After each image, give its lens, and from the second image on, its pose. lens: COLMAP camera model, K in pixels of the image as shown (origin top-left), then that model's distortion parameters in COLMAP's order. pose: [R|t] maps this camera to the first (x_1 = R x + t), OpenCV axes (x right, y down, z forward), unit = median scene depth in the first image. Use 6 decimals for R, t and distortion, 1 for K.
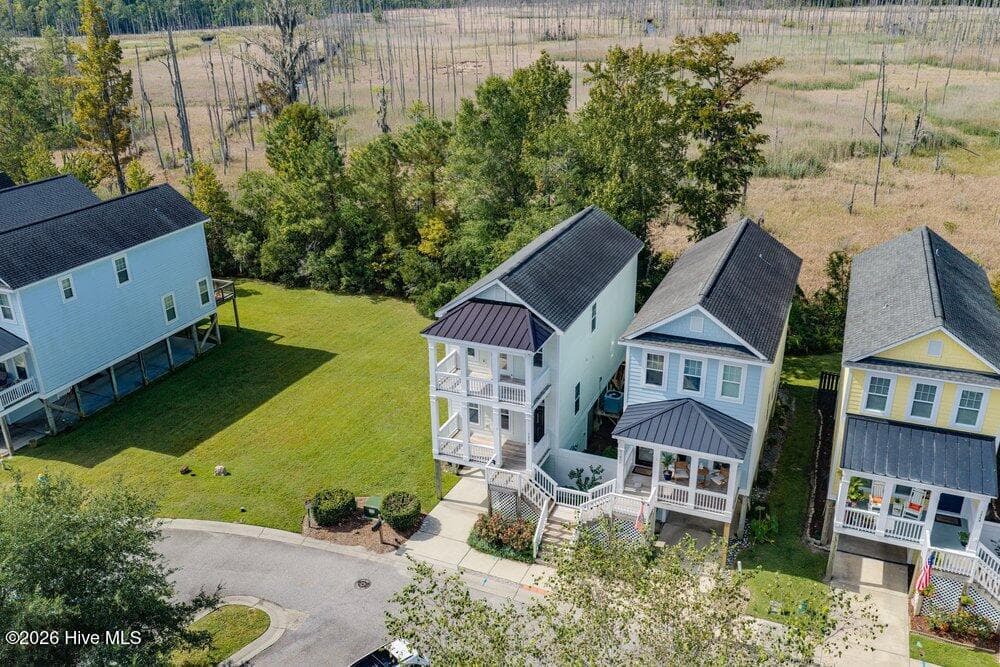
lens RADIAL K [[832.9, 0, 500.0], [0, 832.9, 333.5], [0, 0, 1]] dist [-0.006376, -0.003697]
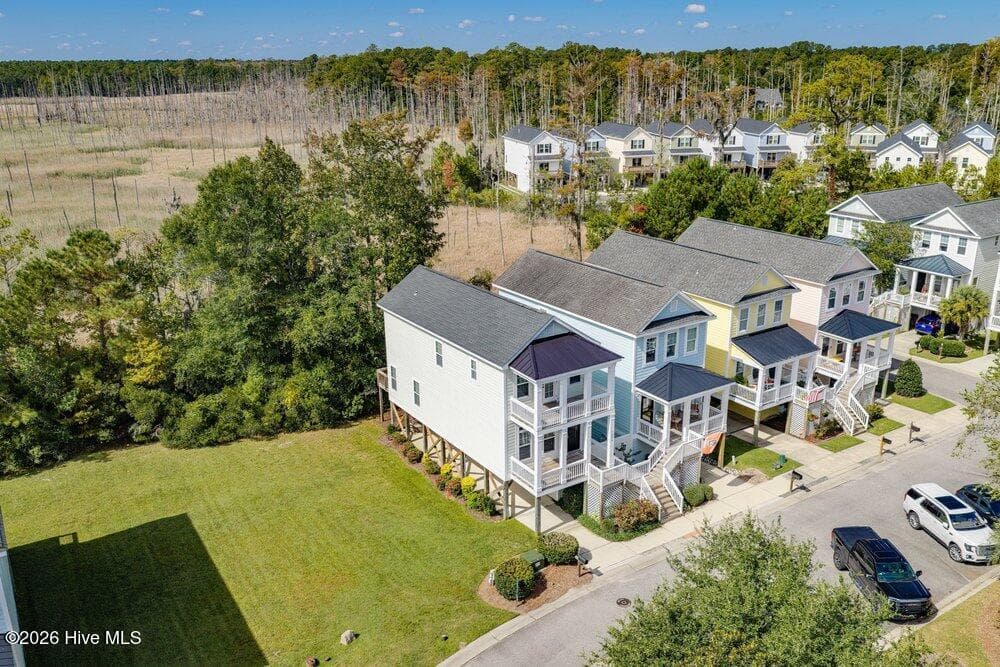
lens RADIAL K [[832.9, 0, 500.0], [0, 832.9, 333.5], [0, 0, 1]] dist [-0.006376, -0.003697]
pose [[0.556186, -0.251213, 0.792180, -0.926229], [0.327909, 0.942217, 0.068568, -0.141370], [-0.763631, 0.221627, 0.606423, 0.349528]]
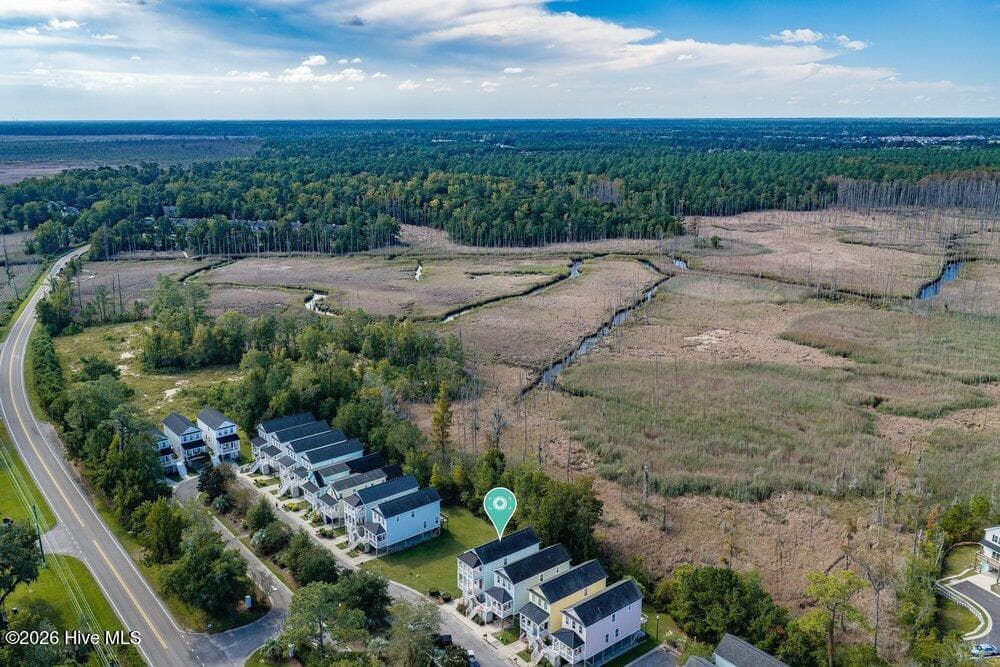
lens RADIAL K [[832.9, 0, 500.0], [0, 832.9, 333.5], [0, 0, 1]] dist [-0.006376, -0.003697]
pose [[0.878208, 0.136318, -0.458441, 1.889569], [-0.200784, 0.975048, -0.094699, -0.751703], [0.434092, 0.175213, 0.883665, -2.878887]]
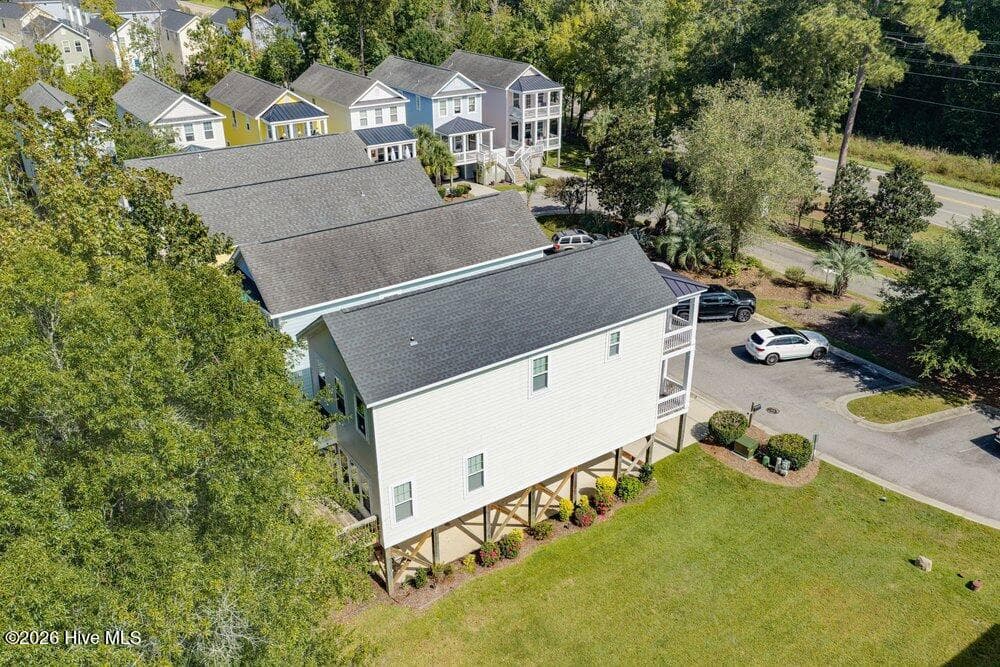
lens RADIAL K [[832.9, 0, 500.0], [0, 832.9, 333.5], [0, 0, 1]] dist [-0.006376, -0.003697]
pose [[-0.845498, -0.221754, 0.485755, -0.370003], [0.216303, 0.689481, 0.691252, -0.685401], [-0.488206, 0.689523, -0.534989, 1.629720]]
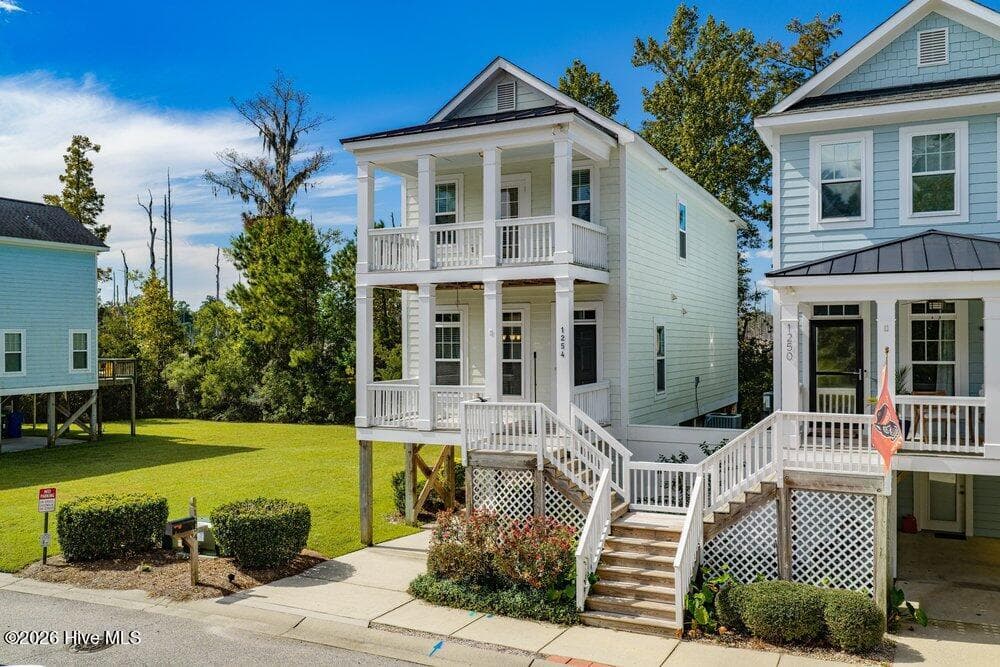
lens RADIAL K [[832.9, 0, 500.0], [0, 832.9, 333.5], [0, 0, 1]] dist [-0.006376, -0.003697]
pose [[0.998917, 0.008914, -0.045671, 0.020487], [-0.026288, 0.917961, -0.395798, 0.284296], [0.038396, 0.396570, 0.917201, 0.570987]]
